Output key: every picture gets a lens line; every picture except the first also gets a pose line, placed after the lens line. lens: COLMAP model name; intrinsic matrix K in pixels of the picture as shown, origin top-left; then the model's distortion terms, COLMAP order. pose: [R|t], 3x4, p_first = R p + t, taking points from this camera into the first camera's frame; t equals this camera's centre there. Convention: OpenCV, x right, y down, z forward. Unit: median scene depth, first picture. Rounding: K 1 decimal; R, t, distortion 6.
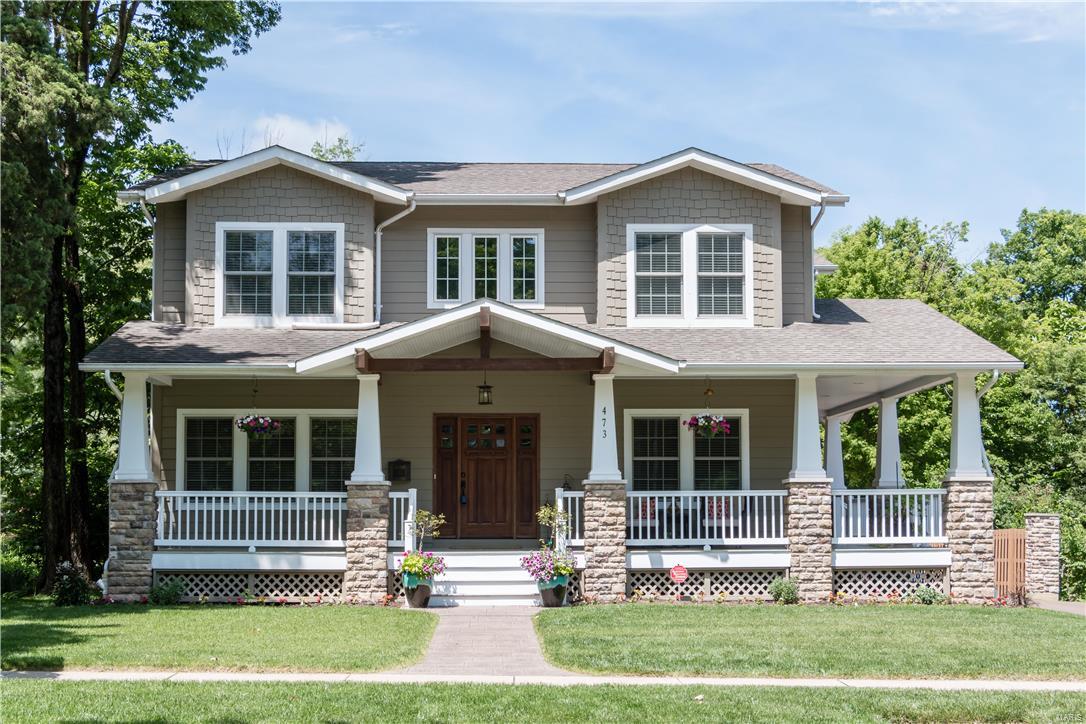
lens RADIAL K [[1489.8, 0, 576.3], [0, 1489.8, 440.5], [0, 0, 1]] dist [0.045521, 0.000000]
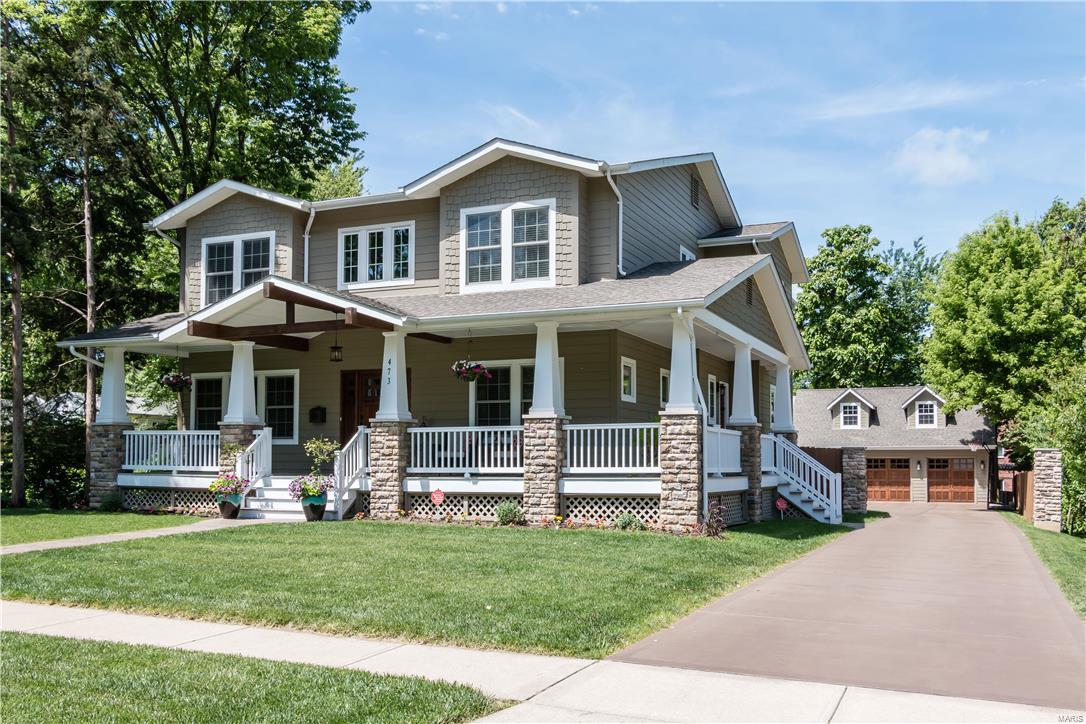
lens RADIAL K [[957.2, 0, 574.9], [0, 957.2, 426.1], [0, 0, 1]] dist [0.021100, 0.027565]
pose [[0.902183, -0.010799, -0.431219, 0.488831], [0.020337, 0.999640, 0.017515, 0.021763], [0.430874, -0.024571, 0.902077, 0.355869]]
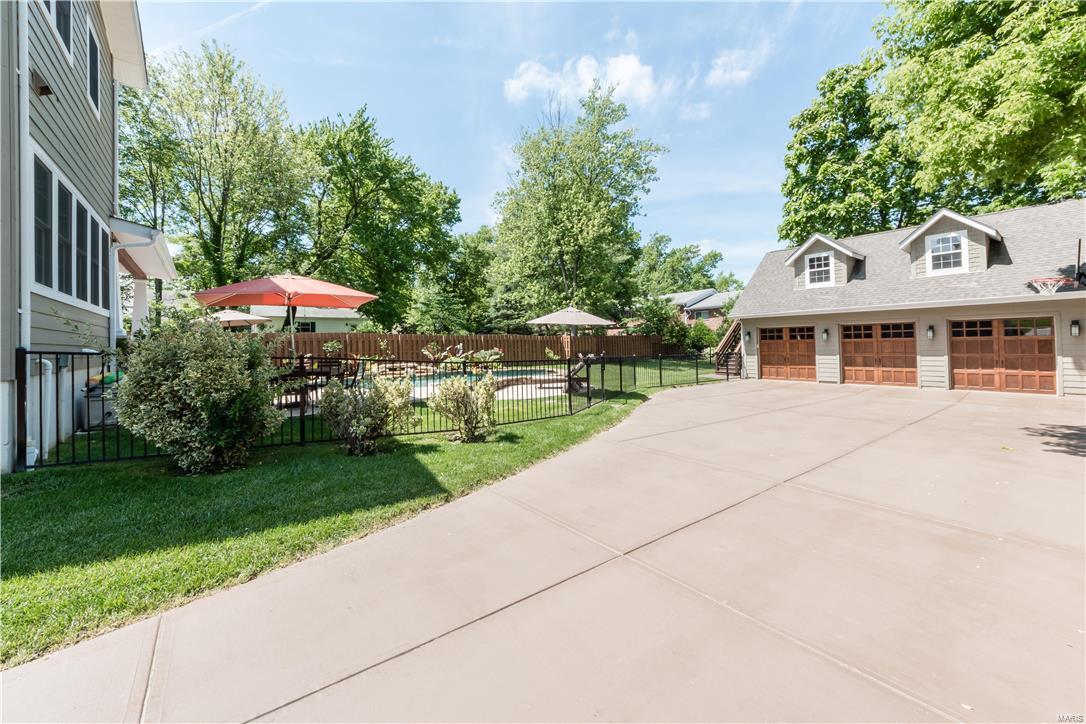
lens RADIAL K [[414.9, 0, 555.1], [0, 414.9, 338.3], [0, 0, 1]] dist [-0.000900, 0.000814]
pose [[0.593526, -0.015975, -0.804656, 0.411911], [0.066530, 0.997355, 0.029273, 0.121576], [0.802060, -0.070908, 0.593019, 1.895920]]
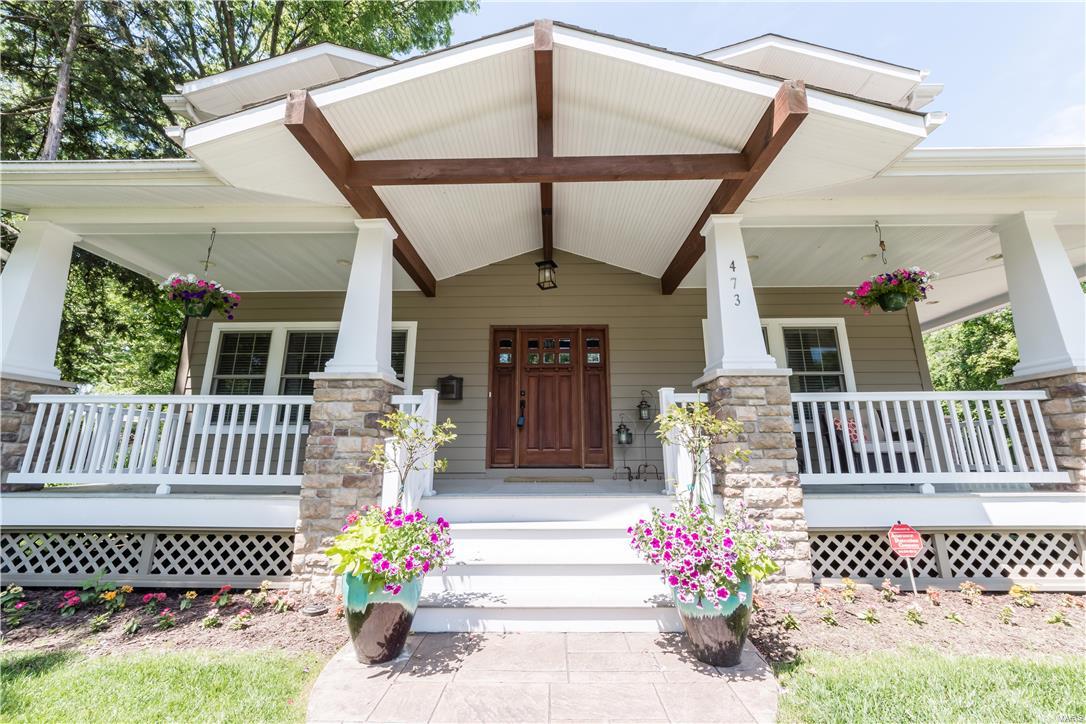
lens RADIAL K [[414.9, 0, 549.6], [0, 414.9, 364.2], [0, 0, 1]] dist [-0.000900, 0.000814]
pose [[0.998096, -0.013236, -0.060243, -0.048954], [0.003316, 0.986808, -0.161863, 0.049569], [0.061591, 0.161355, 0.984973, 0.821813]]
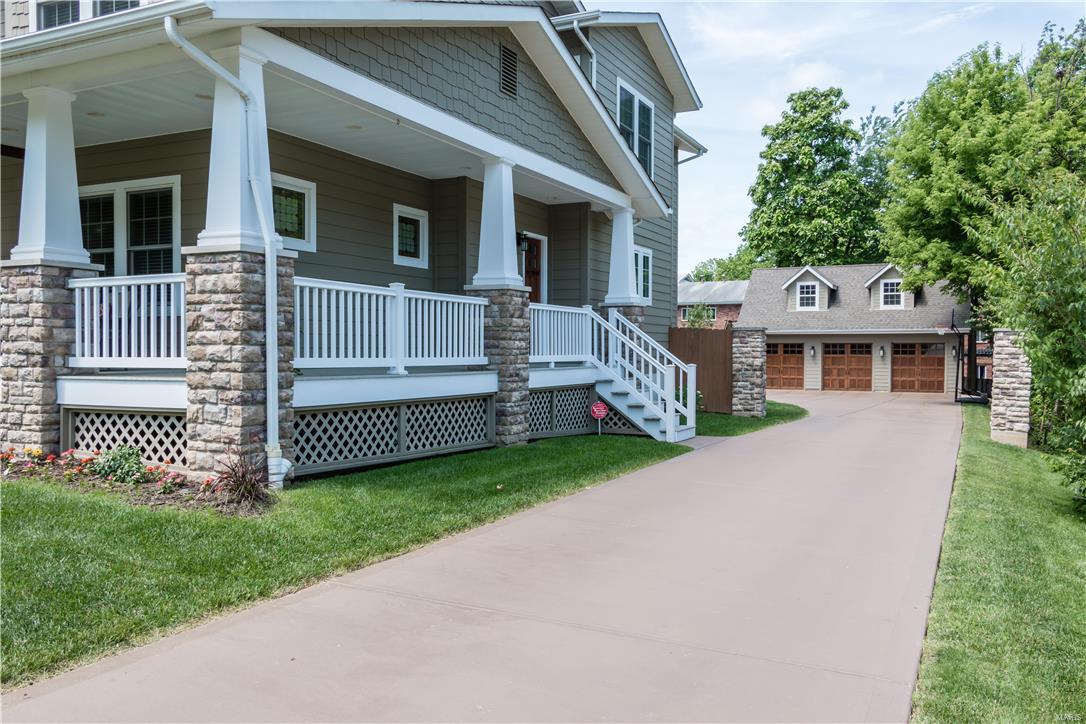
lens RADIAL K [[871.4, 0, 534.8], [0, 871.4, 365.0], [0, 0, 1]] dist [0.004803, 0.020512]
pose [[0.869572, 0.017652, -0.493491, 0.514524], [0.022011, 0.996982, 0.074447, 0.045929], [0.493316, -0.075599, 0.866559, 0.783039]]
